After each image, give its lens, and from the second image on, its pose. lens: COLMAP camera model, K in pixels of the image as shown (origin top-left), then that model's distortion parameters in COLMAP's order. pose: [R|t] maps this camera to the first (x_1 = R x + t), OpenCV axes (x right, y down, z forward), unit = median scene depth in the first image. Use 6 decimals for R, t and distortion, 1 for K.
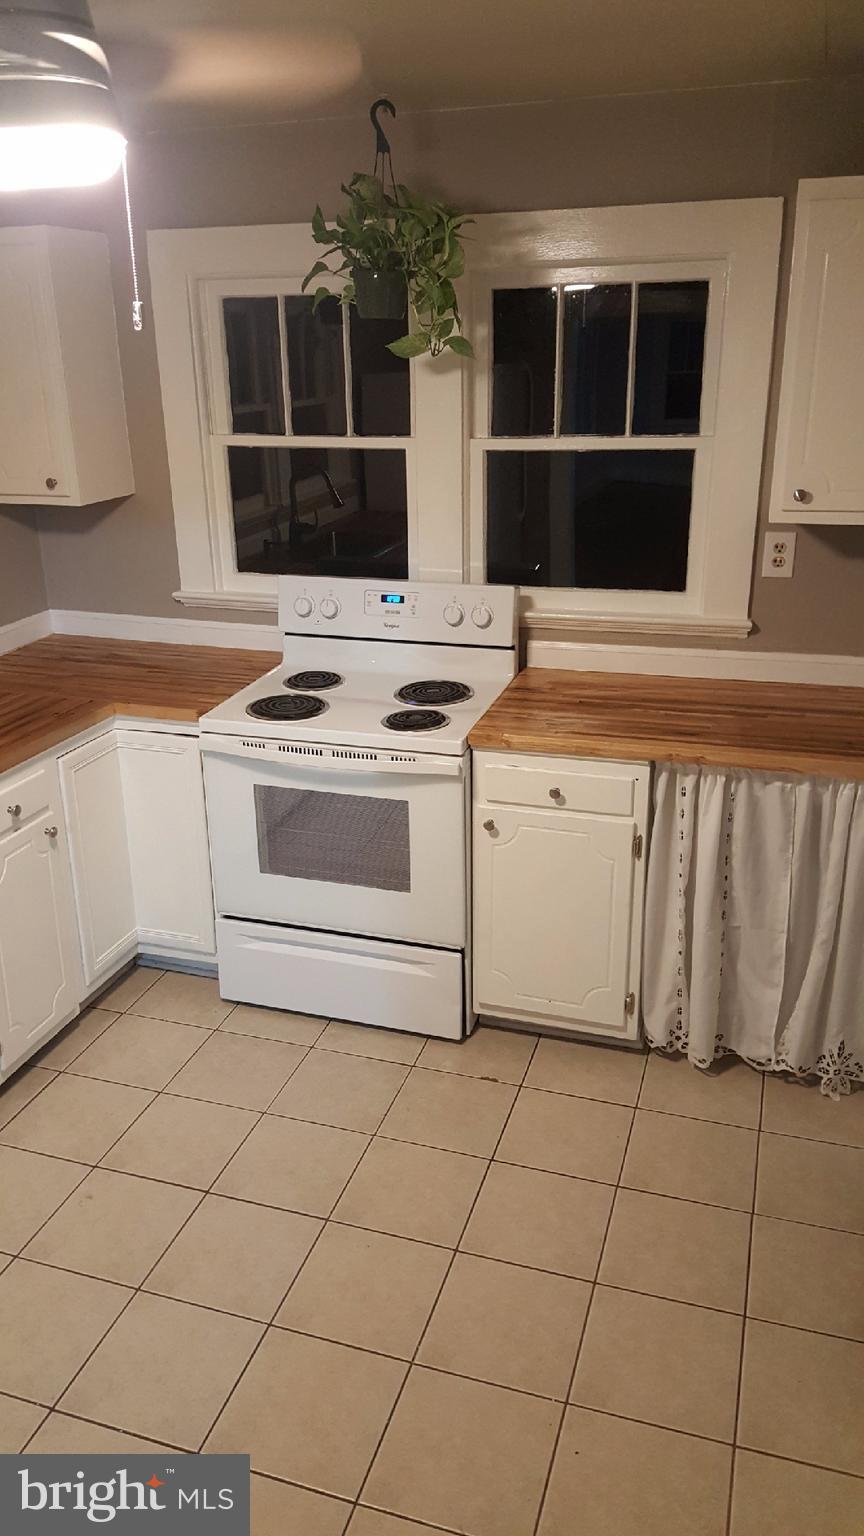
lens RADIAL K [[1137.8, 0, 430.3], [0, 1137.8, 760.7], [0, 0, 1]] dist [0.112448, -0.106088]
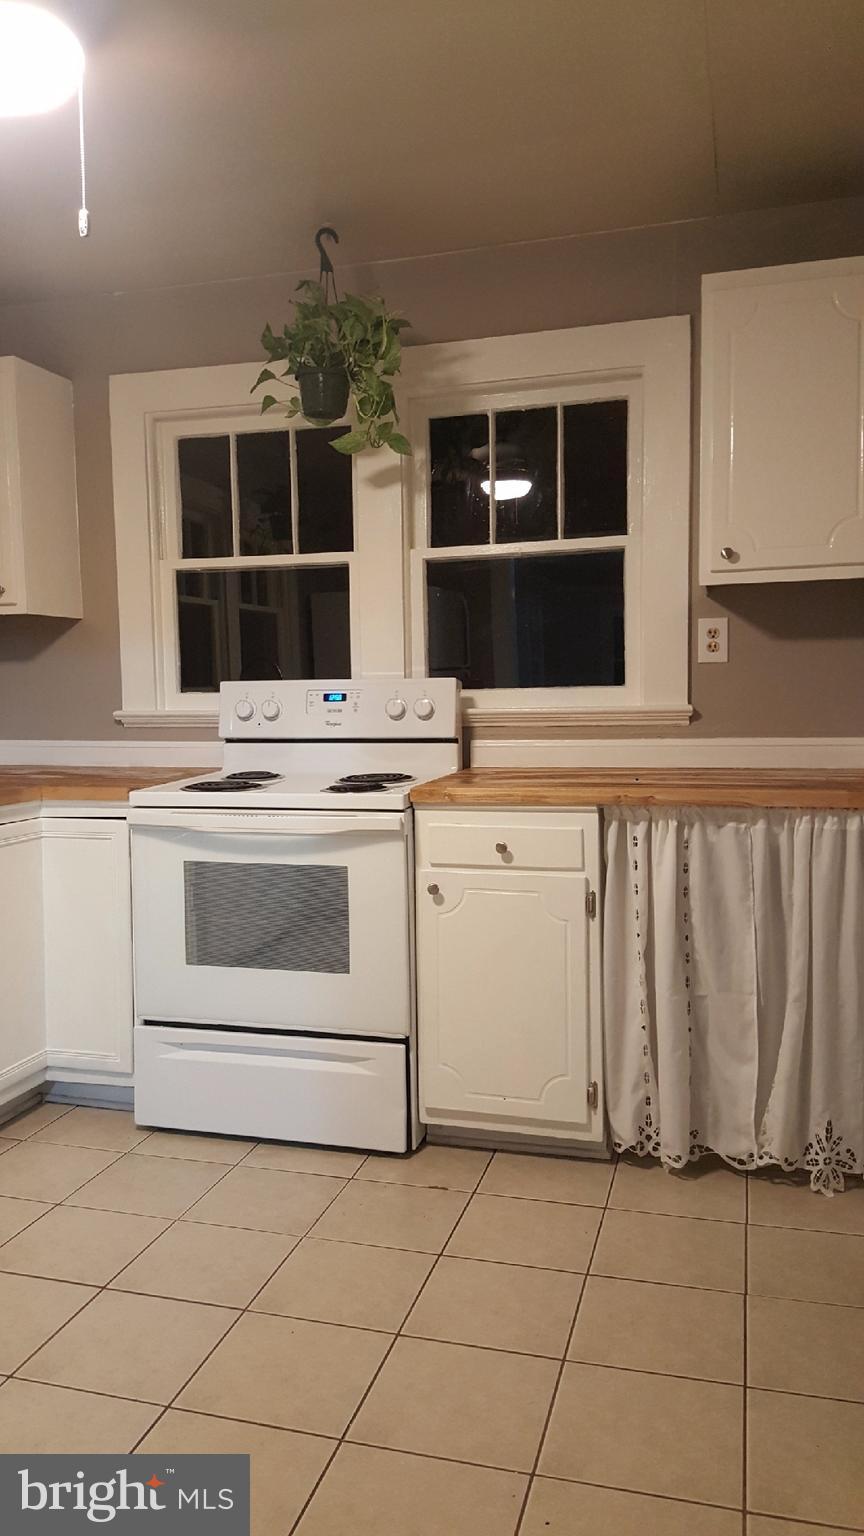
lens RADIAL K [[1137.8, 0, 416.1], [0, 1137.8, 770.9], [0, 0, 1]] dist [0.112448, -0.106088]
pose [[0.999645, -0.002986, 0.026478, 0.012417], [0.010324, 0.959477, -0.281596, 0.218477], [-0.024564, 0.281770, 0.959168, 0.066042]]
